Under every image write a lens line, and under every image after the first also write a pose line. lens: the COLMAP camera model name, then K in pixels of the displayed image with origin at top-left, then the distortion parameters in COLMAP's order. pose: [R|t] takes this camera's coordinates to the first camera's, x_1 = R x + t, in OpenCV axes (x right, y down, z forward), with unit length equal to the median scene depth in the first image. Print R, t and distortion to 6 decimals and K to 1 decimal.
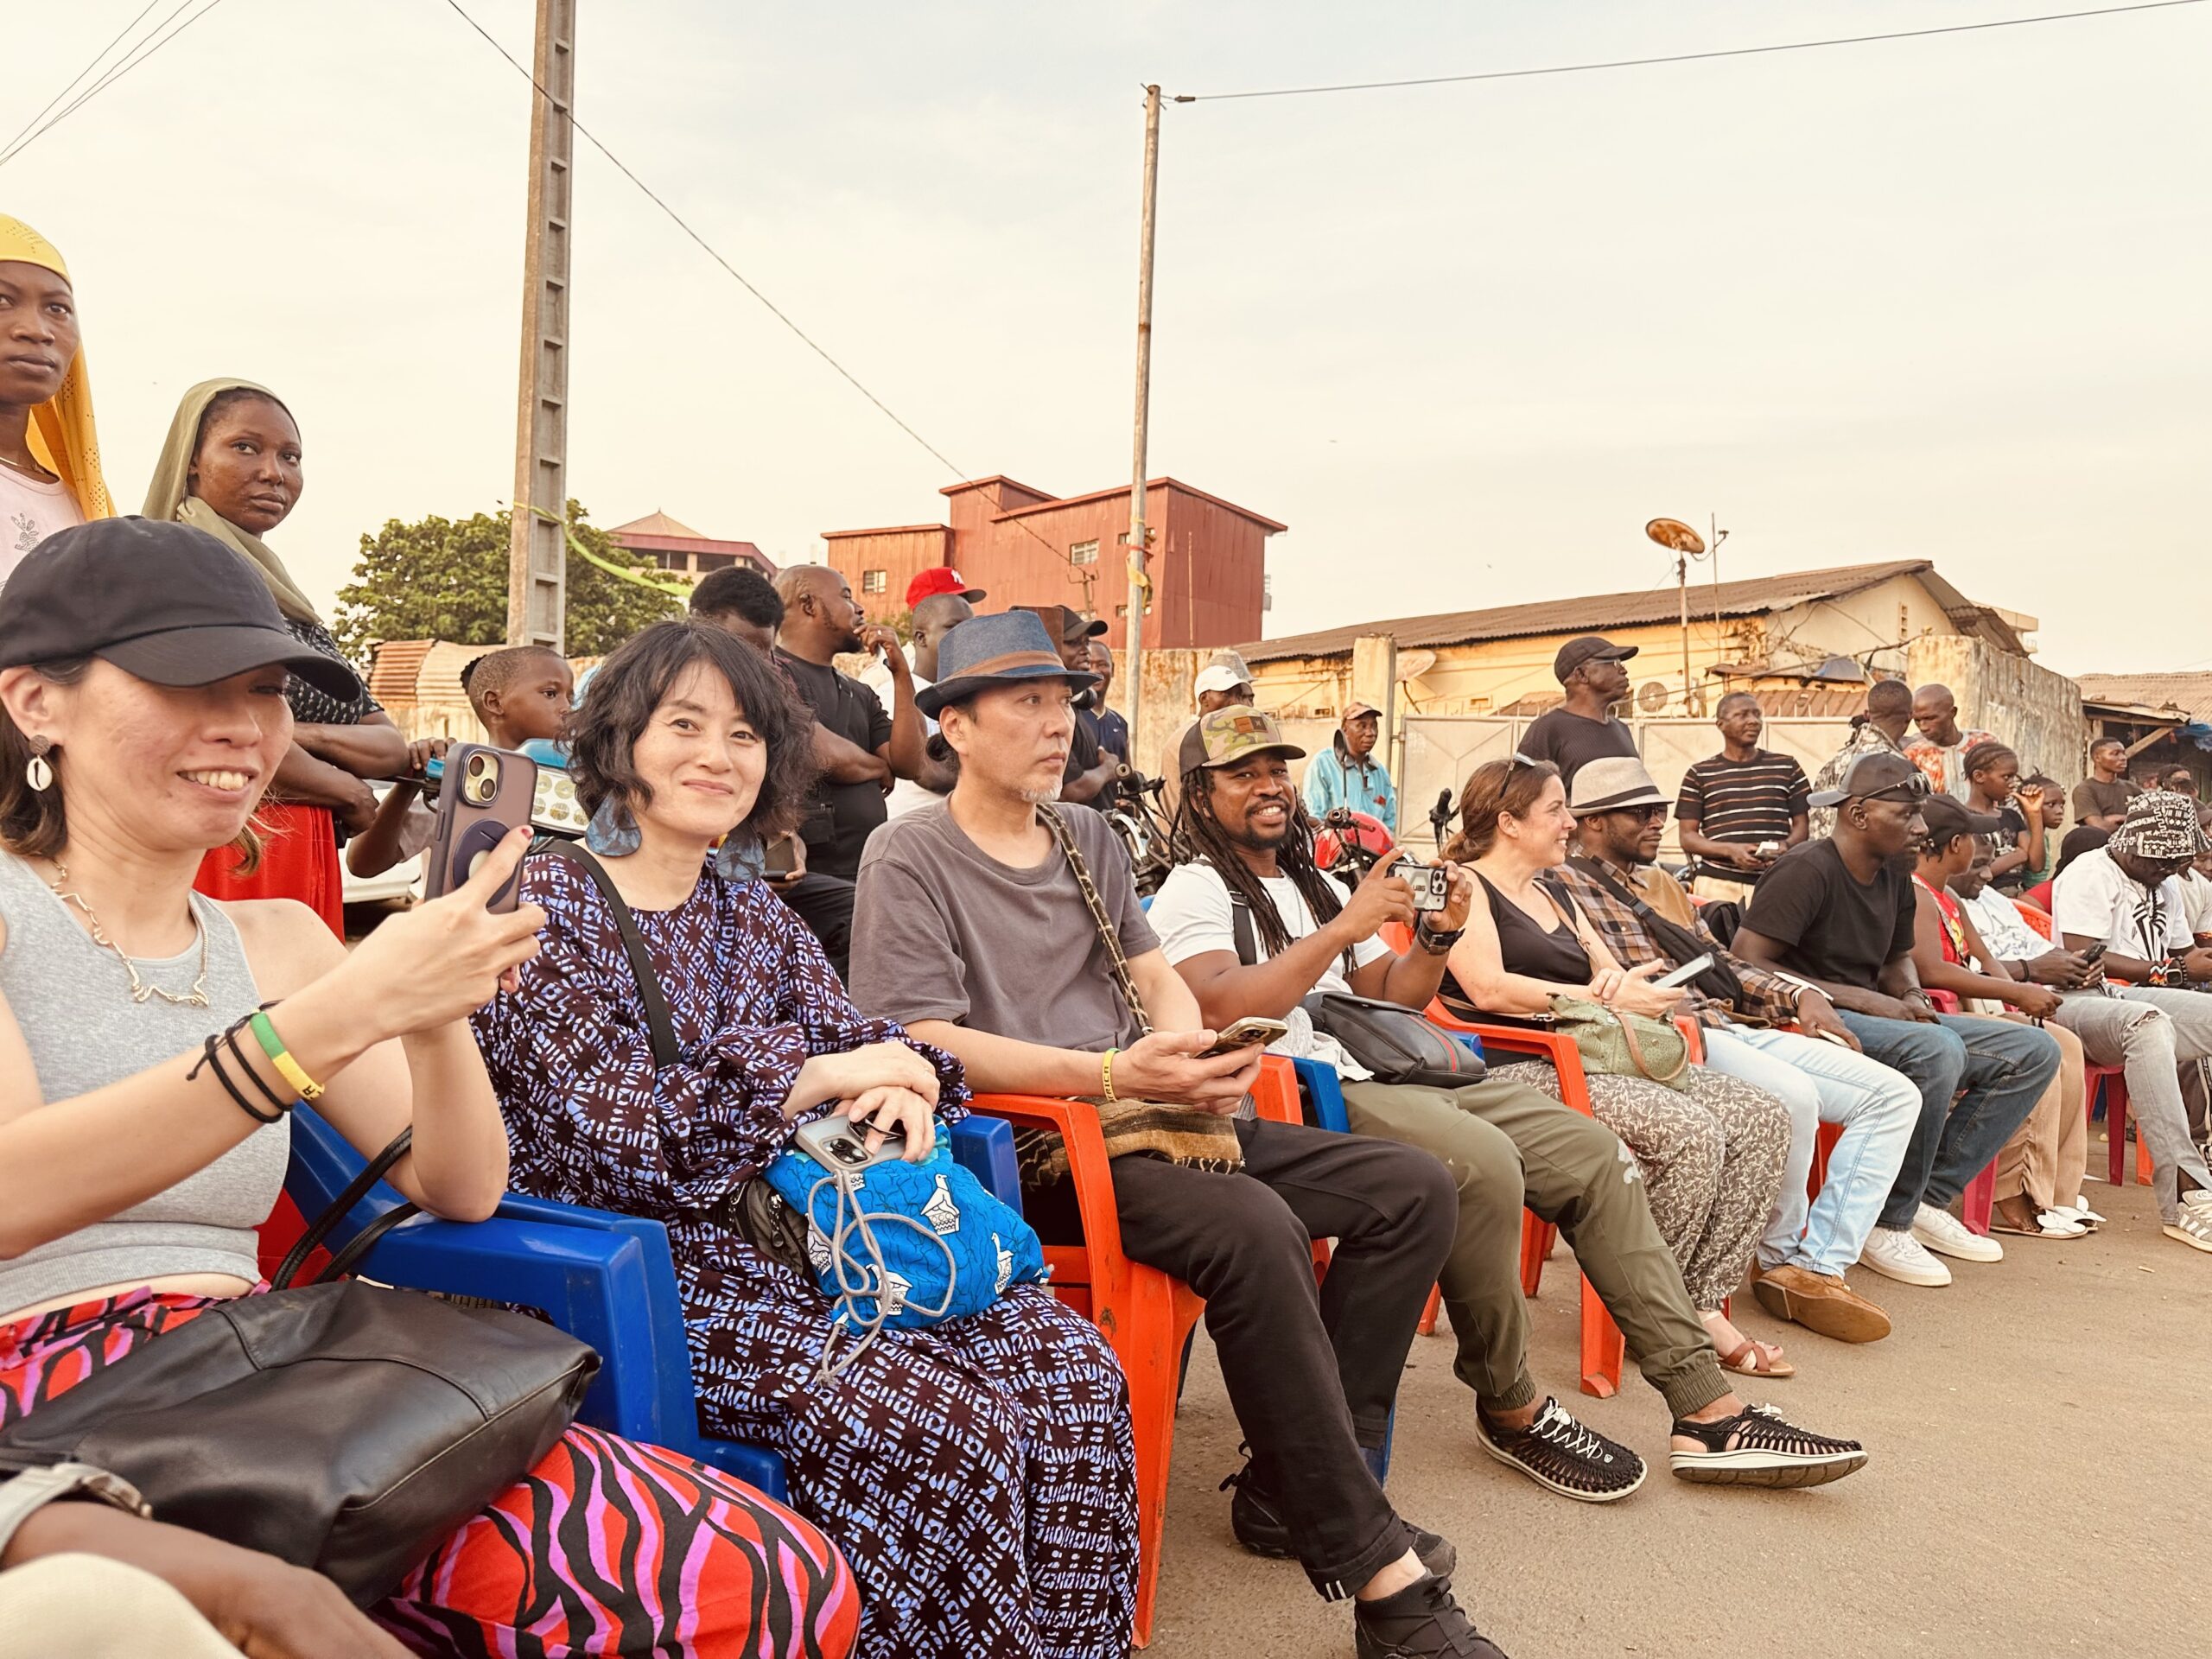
lens RADIAL K [[1489.8, 0, 1106.0], [0, 1489.8, 829.5], [0, 0, 1]] dist [0.008024, -0.033137]
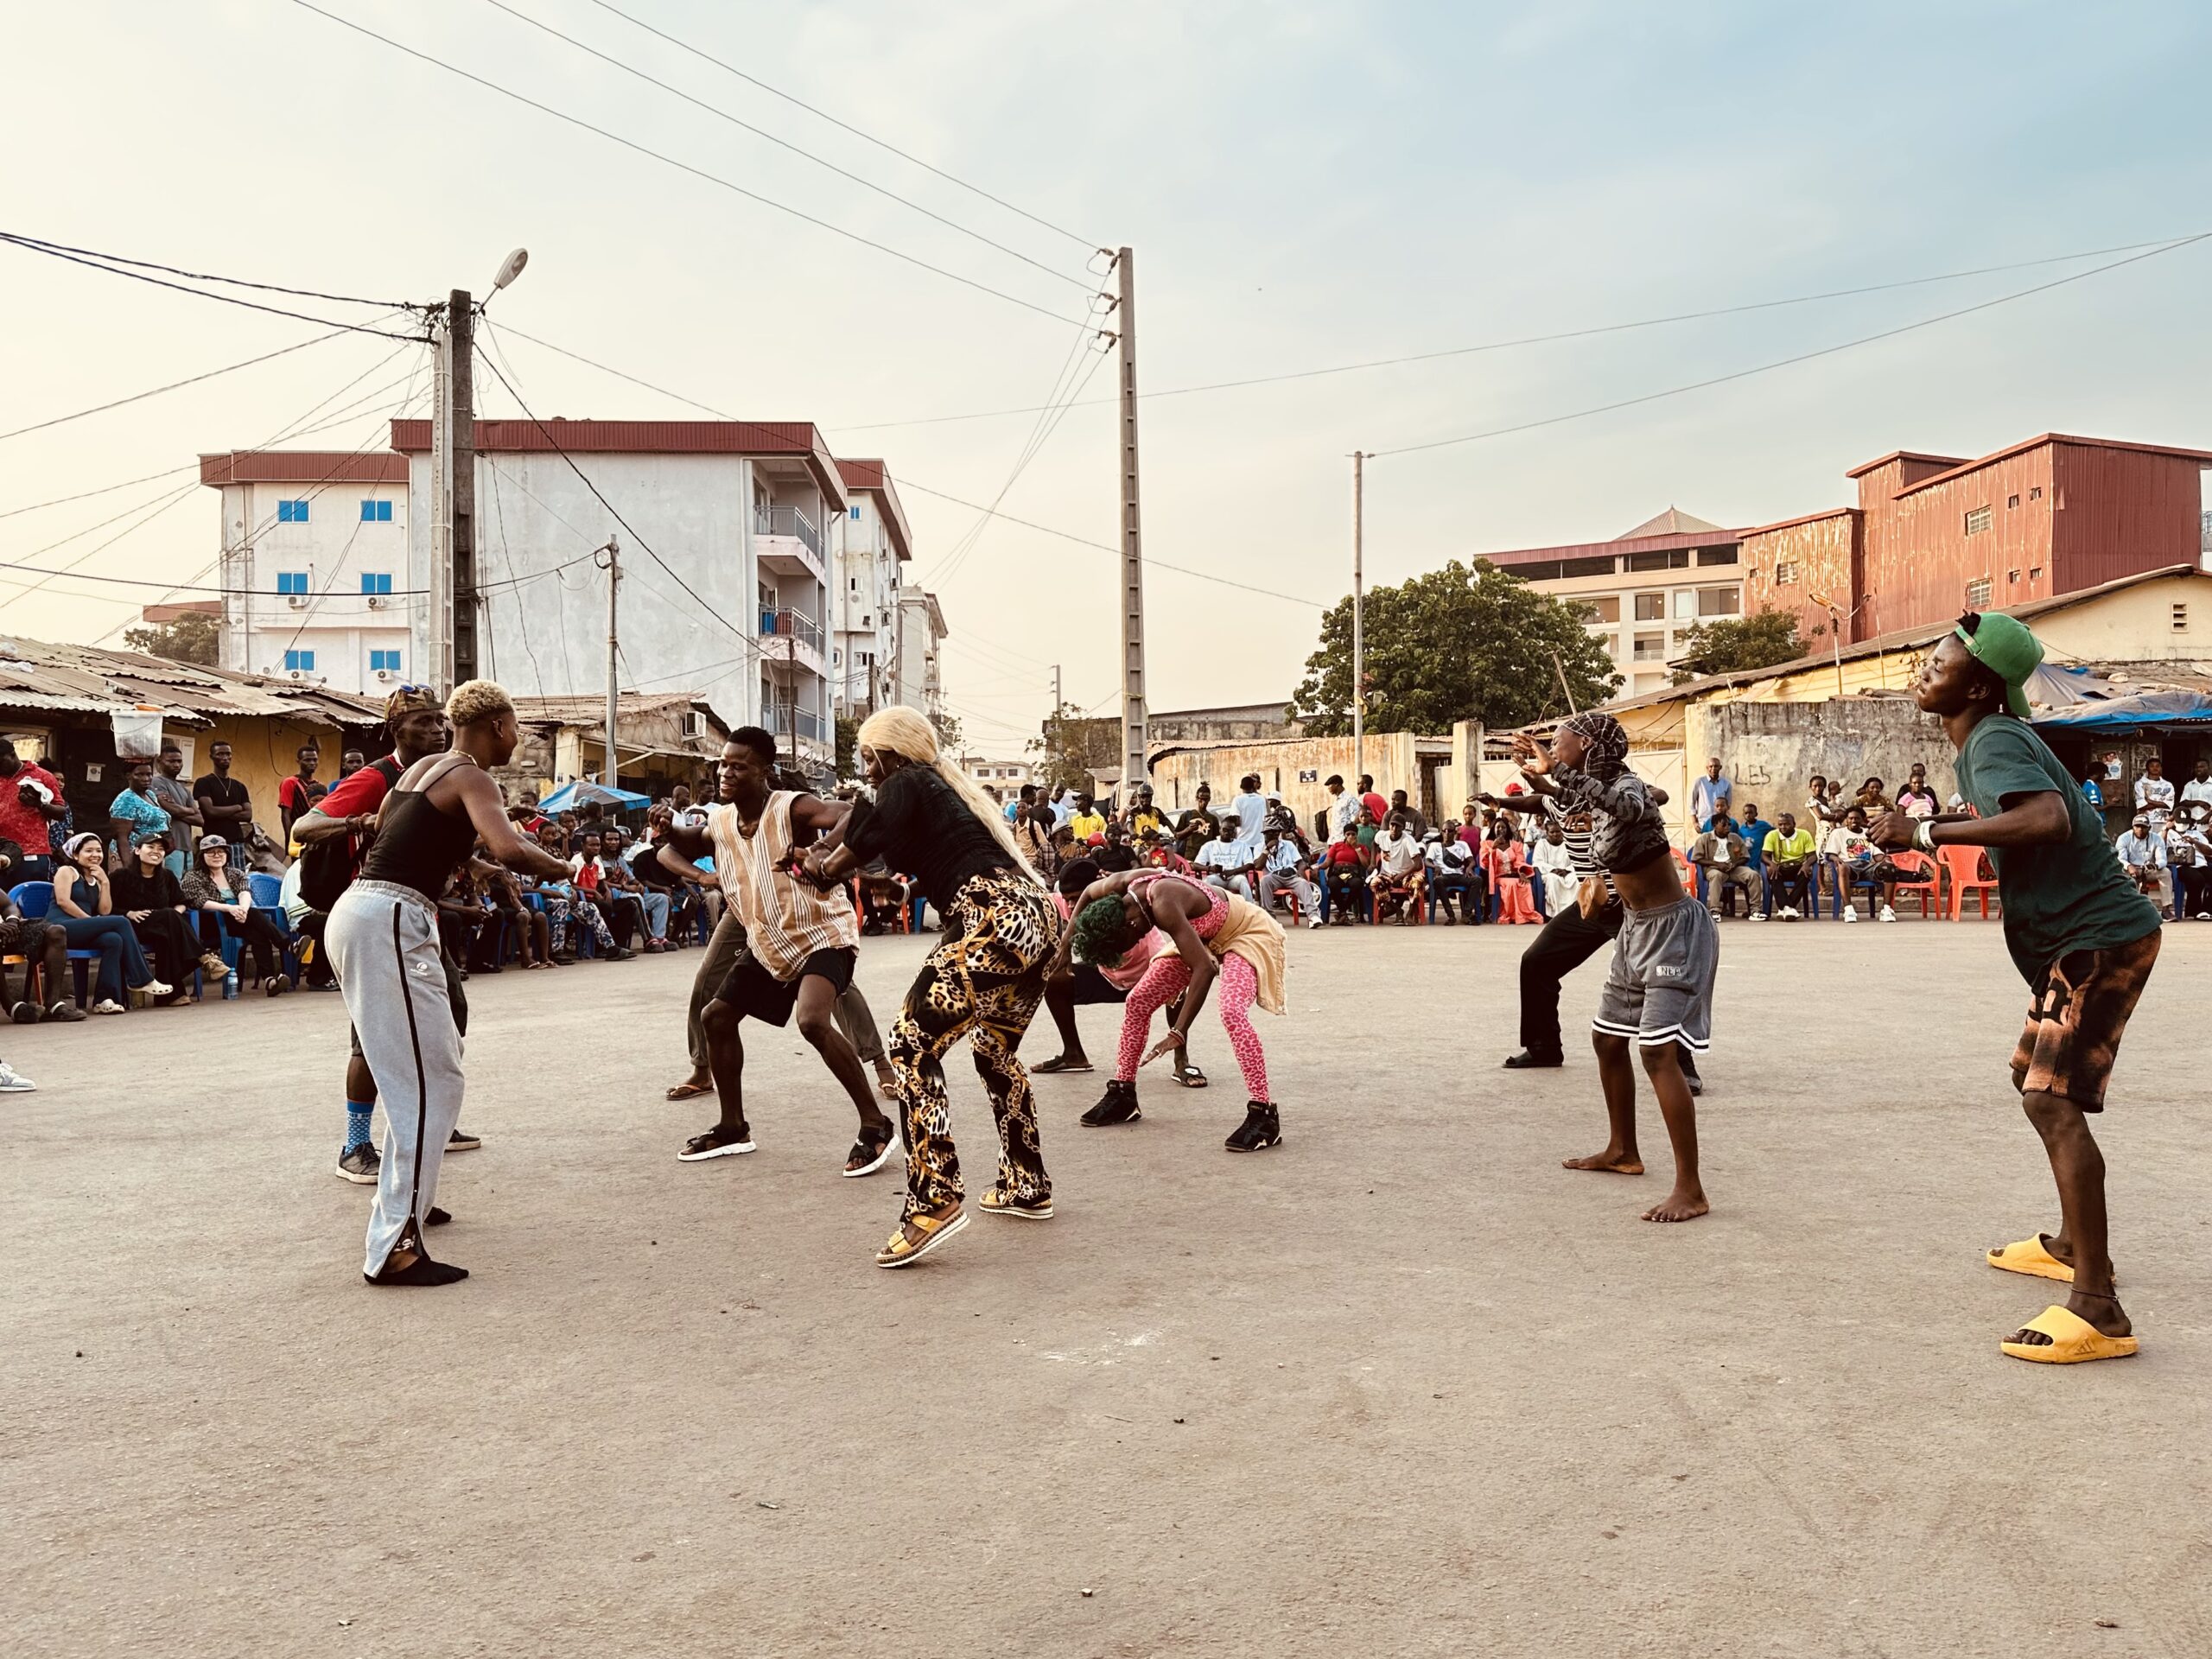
lens RADIAL K [[1676.2, 0, 1106.0], [0, 1676.2, 829.5], [0, 0, 1]] dist [0.000296, -0.000061]
pose [[0.769947, -0.052353, -0.635956, 3.931247], [0.050664, 0.998498, -0.020860, 0.075697], [0.636093, -0.016159, 0.771443, -3.105351]]
